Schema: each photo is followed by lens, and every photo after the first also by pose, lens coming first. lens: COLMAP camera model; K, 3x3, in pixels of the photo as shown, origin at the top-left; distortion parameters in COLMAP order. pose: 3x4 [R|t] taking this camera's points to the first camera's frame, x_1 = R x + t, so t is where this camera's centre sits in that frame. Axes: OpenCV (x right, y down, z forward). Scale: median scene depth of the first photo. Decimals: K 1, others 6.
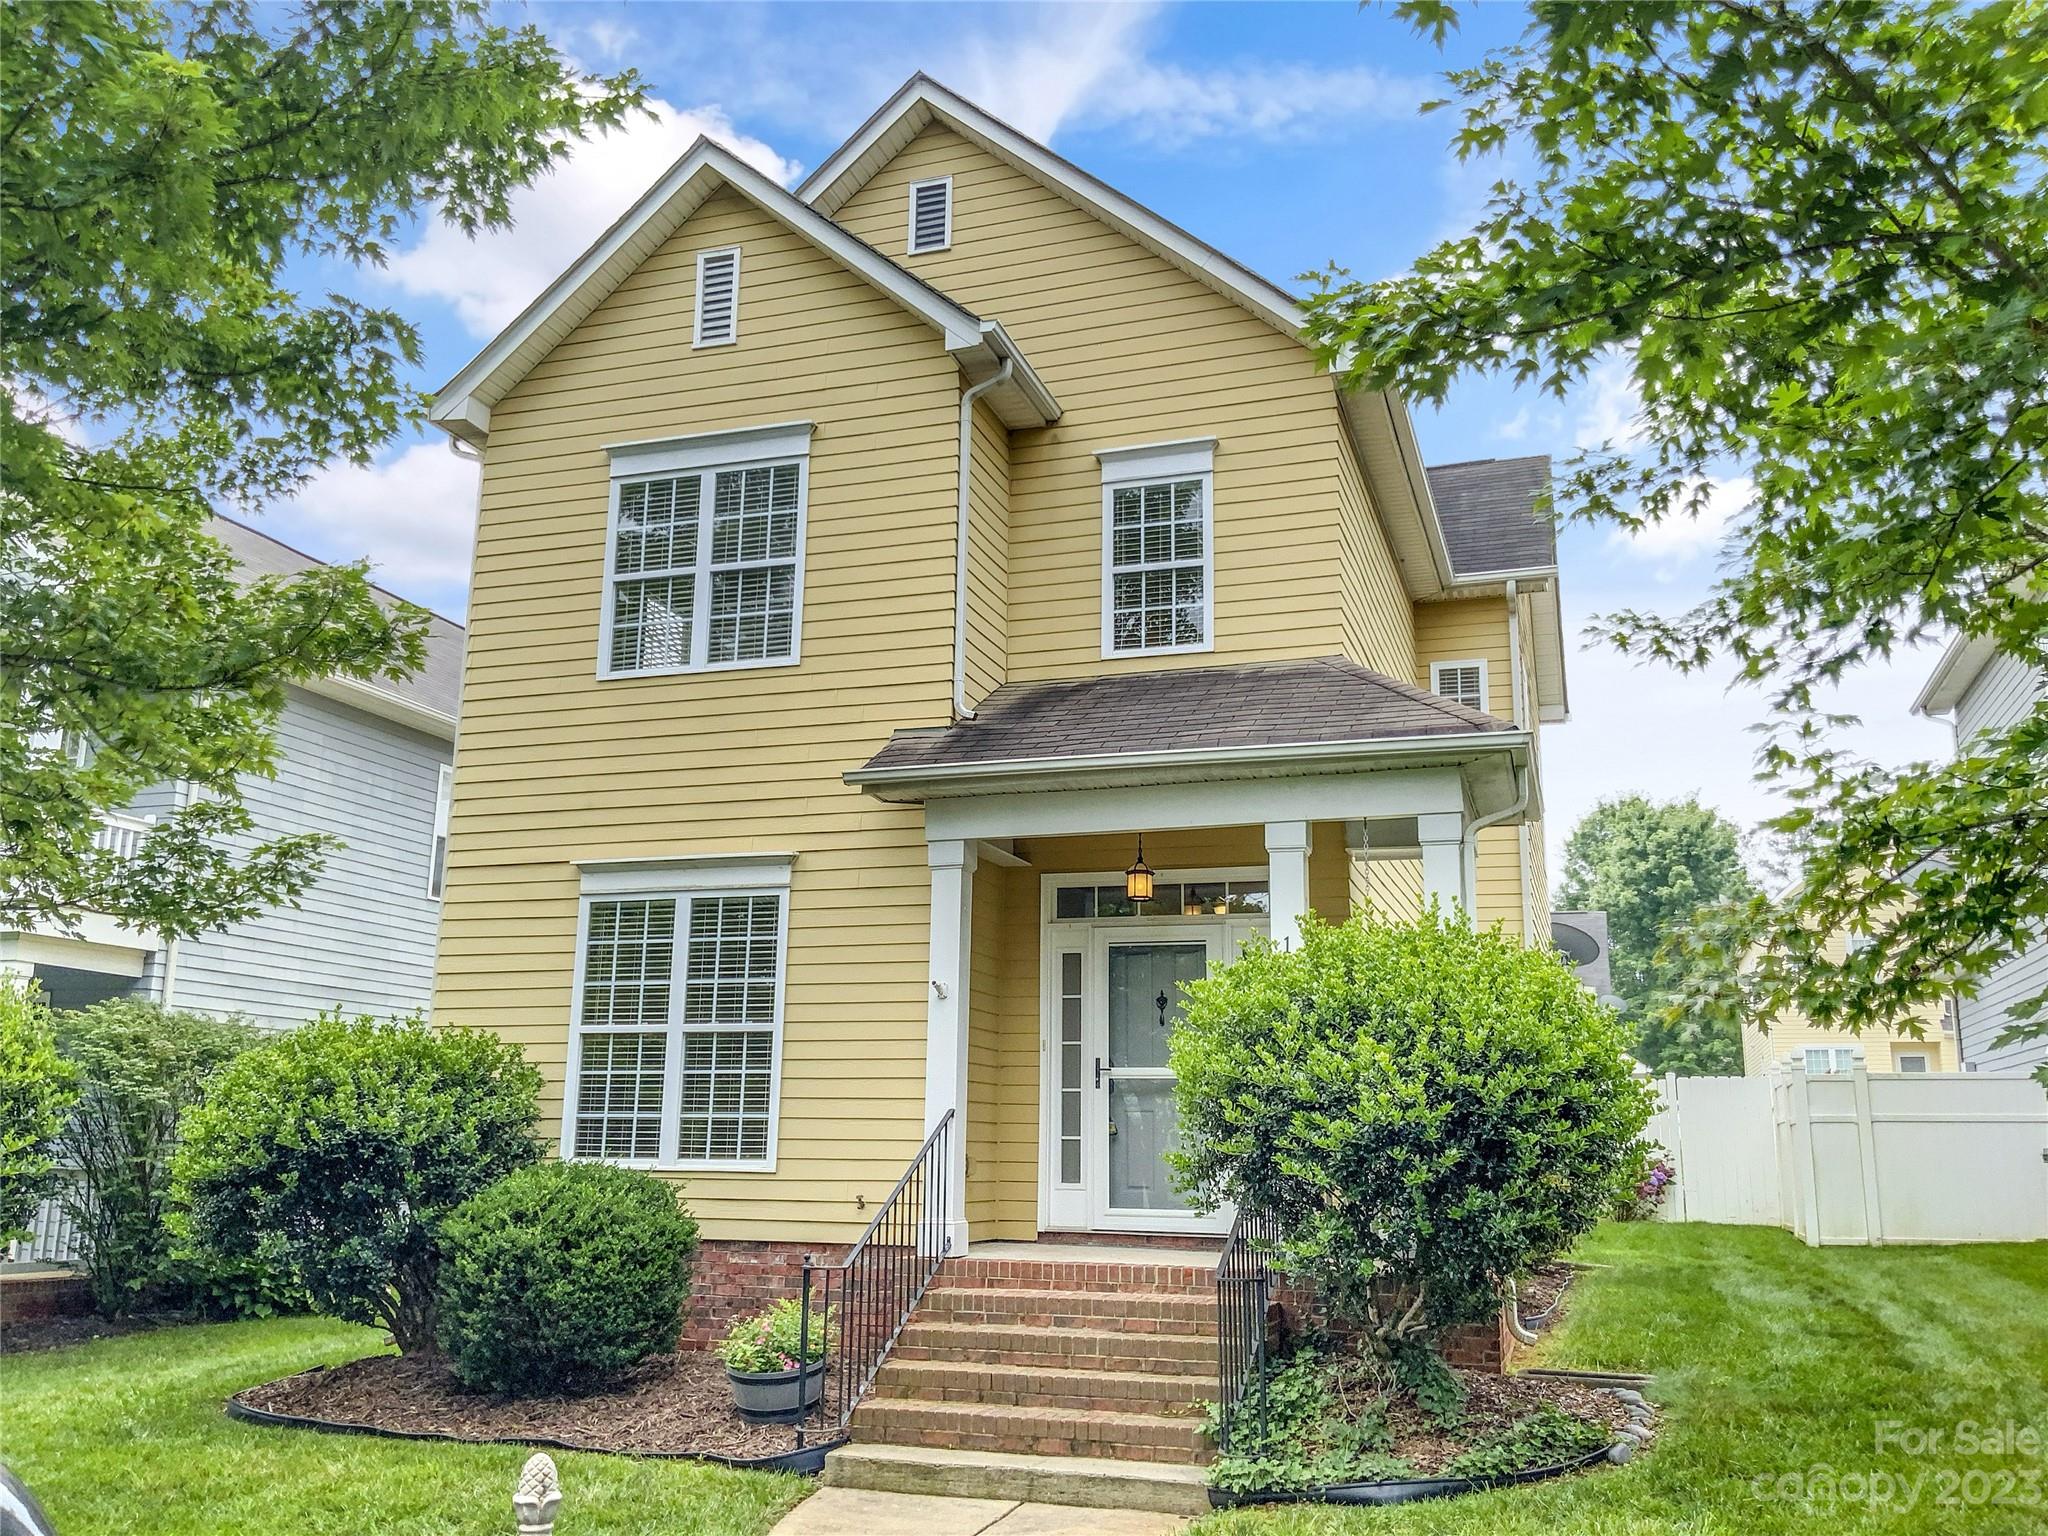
lens RADIAL K [[1712.9, 0, 1035.7], [0, 1712.9, 761.7], [0, 0, 1]] dist [0.045010, -0.006225]
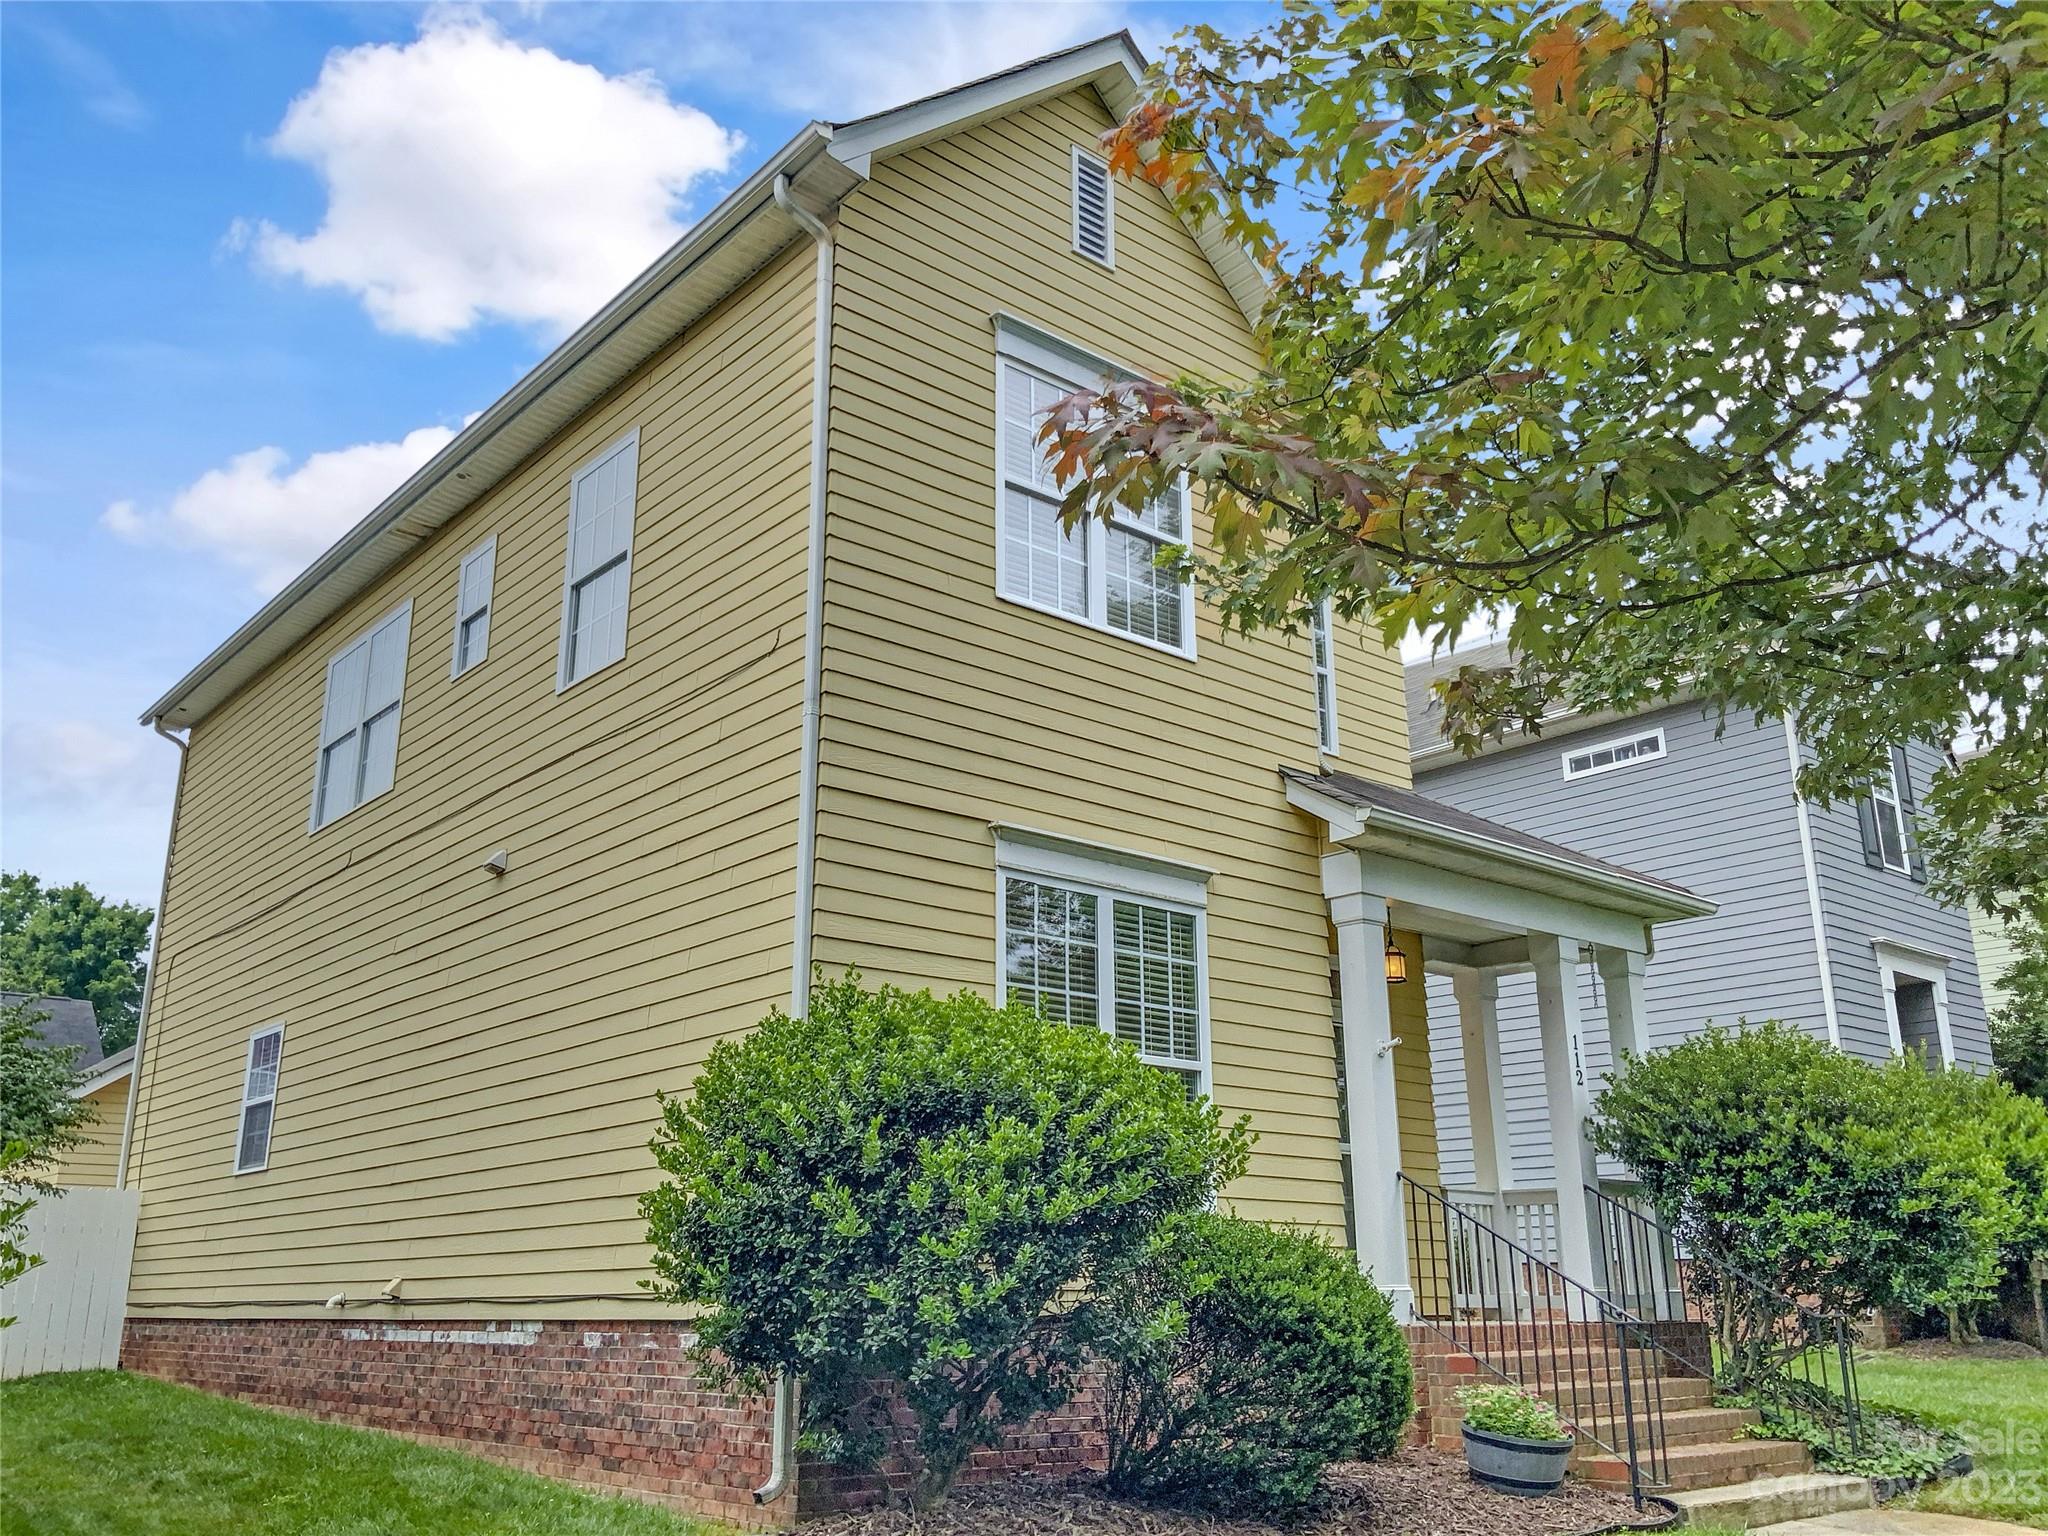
lens RADIAL K [[1726.0, 0, 1024.0], [0, 1726.0, 768.0], [0, 0, 1]] dist [0.071589, -0.119820]
pose [[0.518384, 0.237475, 0.821513, -0.897821], [-0.180638, 0.969399, -0.166240, 0.160142], [-0.835851, -0.062220, 0.545418, 0.569424]]
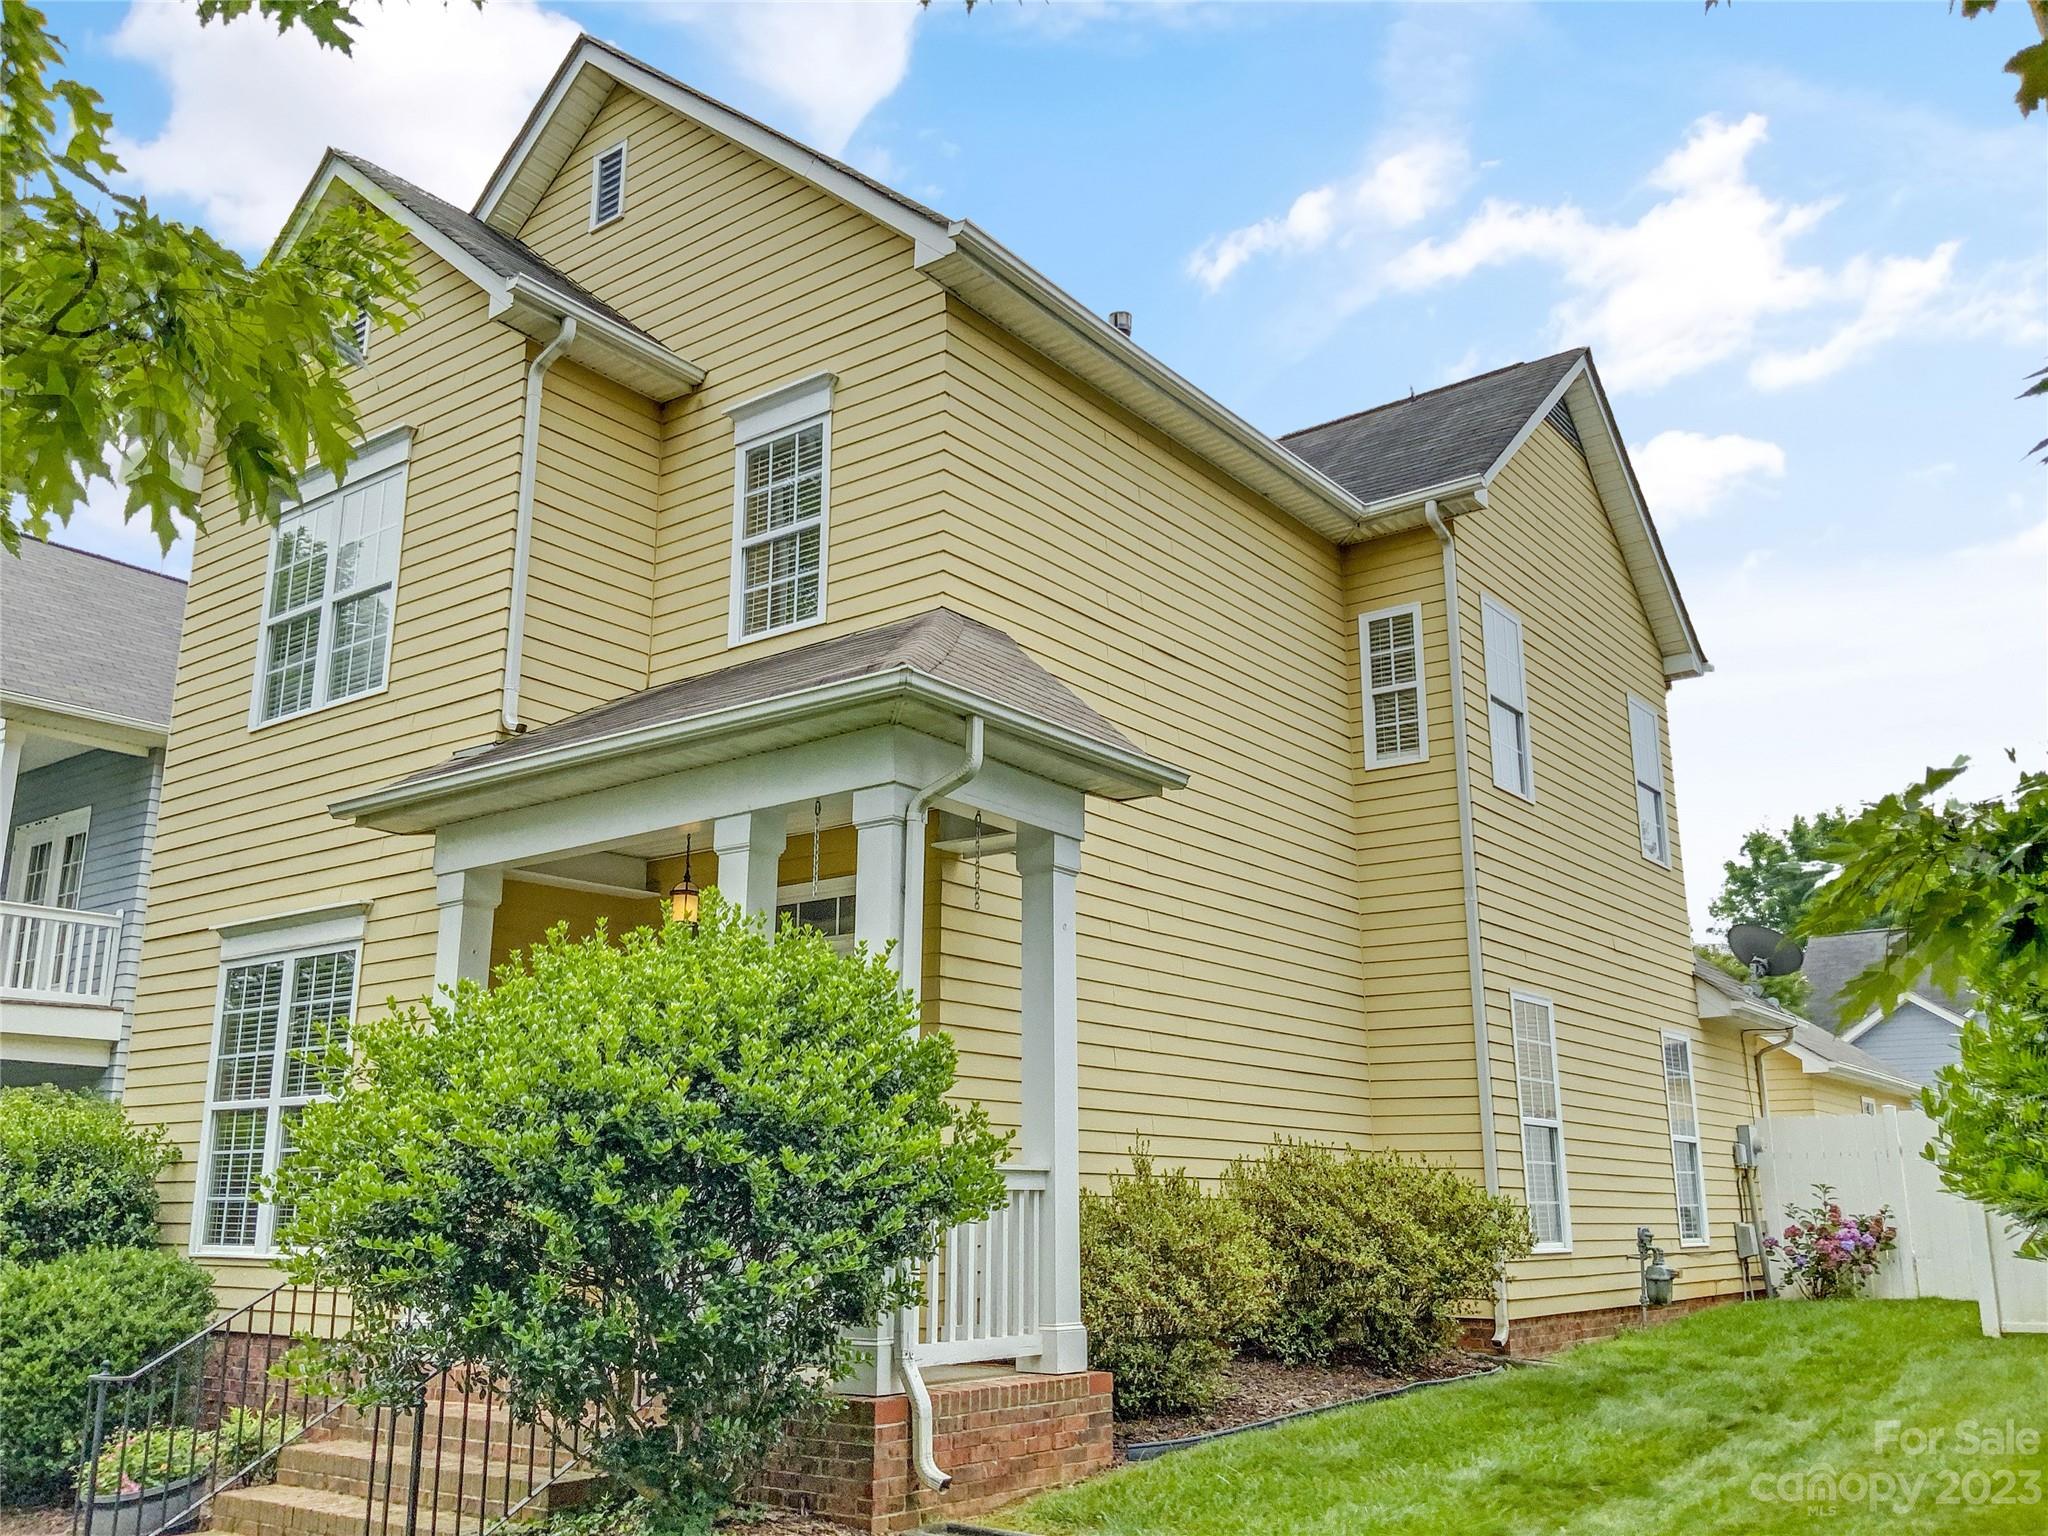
lens RADIAL K [[1726.0, 0, 1024.0], [0, 1726.0, 768.0], [0, 0, 1]] dist [0.071589, -0.119820]
pose [[0.946796, -0.094696, -0.307588, 0.448399], [0.085508, 0.995399, -0.043244, 0.050792], [0.310268, 0.014642, 0.950536, 0.231382]]
